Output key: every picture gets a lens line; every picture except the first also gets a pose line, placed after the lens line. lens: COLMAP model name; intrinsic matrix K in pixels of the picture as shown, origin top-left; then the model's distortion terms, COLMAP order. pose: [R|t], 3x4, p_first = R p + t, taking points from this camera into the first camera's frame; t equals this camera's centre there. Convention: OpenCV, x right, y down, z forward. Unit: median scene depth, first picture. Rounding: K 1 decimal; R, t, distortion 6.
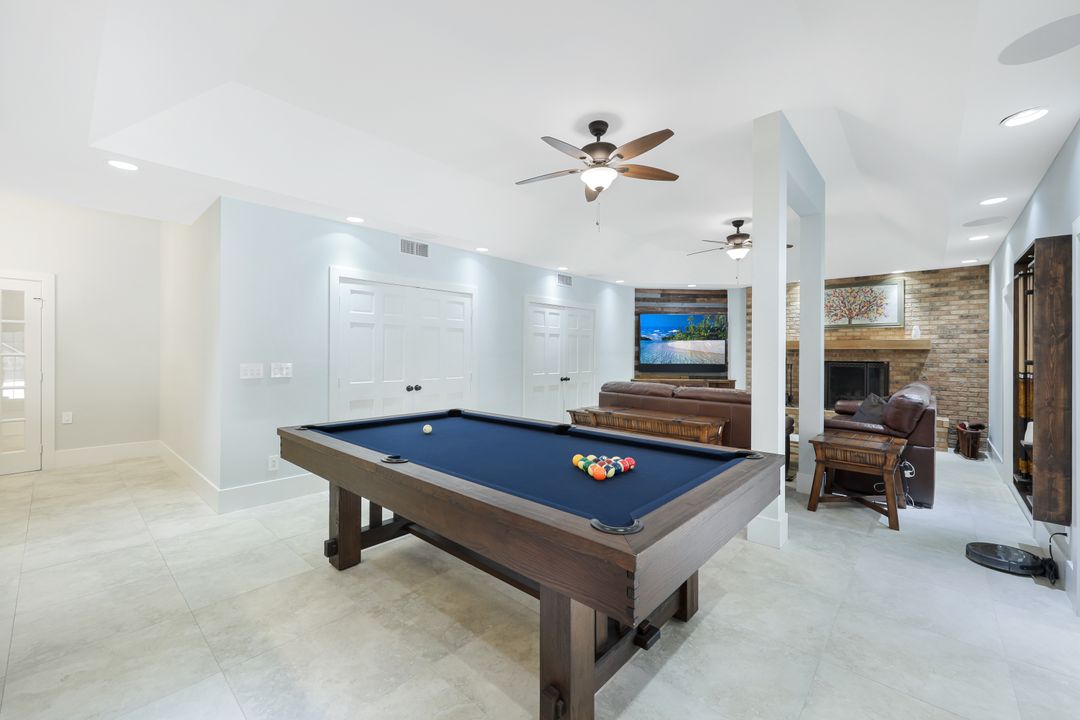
lens RADIAL K [[432.7, 0, 533.6], [0, 432.7, 355.2], [0, 0, 1]] dist [-0.000709, -0.000383]
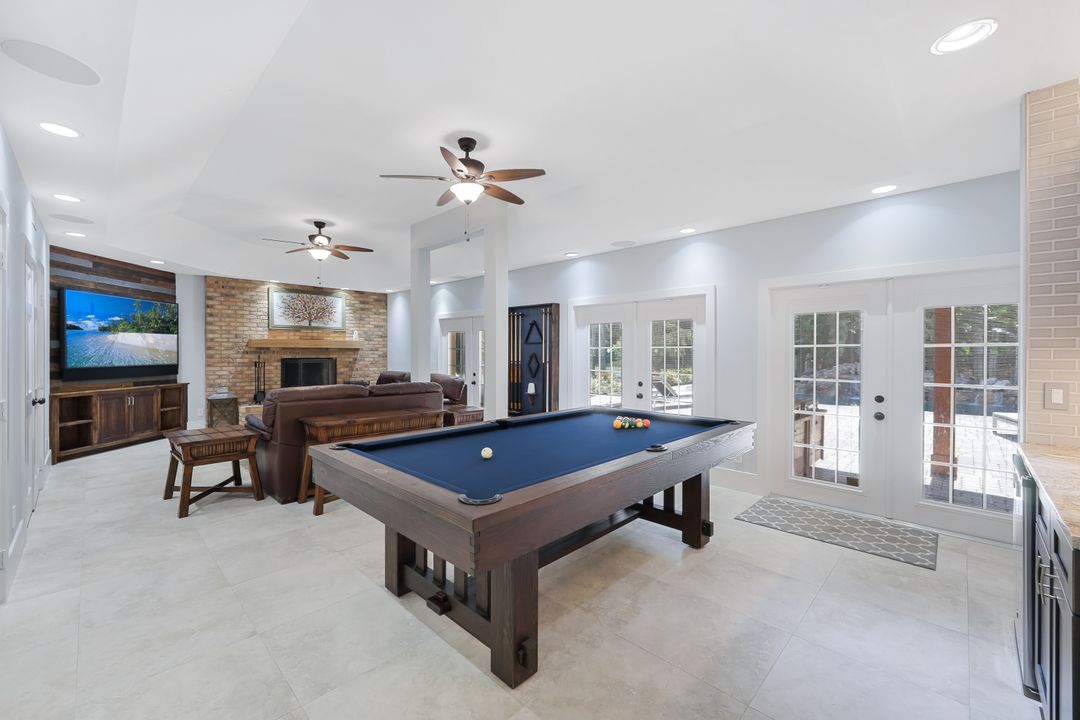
lens RADIAL K [[444.7, 0, 522.9], [0, 444.7, 352.9], [0, 0, 1]] dist [-0.011318, -0.000193]
pose [[0.042495, -0.006718, 0.999074, -0.438267], [0.001503, 0.999977, 0.006660, -0.006568], [-0.999096, 0.001219, 0.042504, 0.377028]]
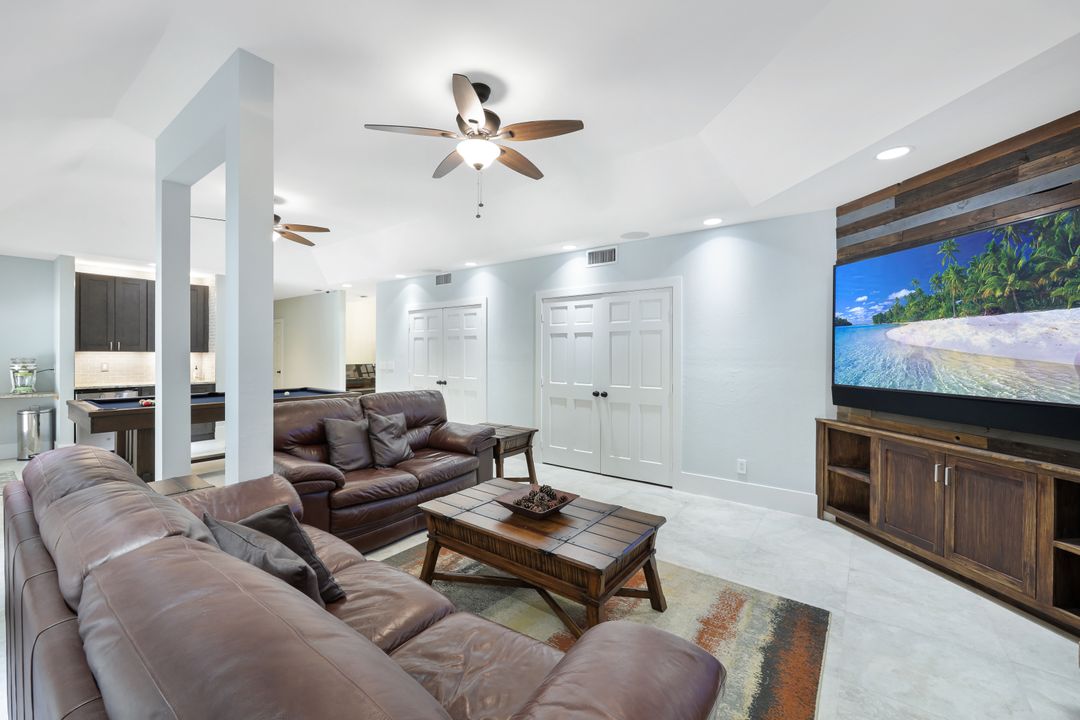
lens RADIAL K [[437.5, 0, 533.8], [0, 437.5, 355.5], [0, 0, 1]] dist [-0.000895, -0.000120]
pose [[0.095467, -0.008321, -0.995398, 0.776965], [-0.012139, 0.999881, -0.009522, -0.001266], [0.995359, 0.012992, 0.095355, 0.814373]]
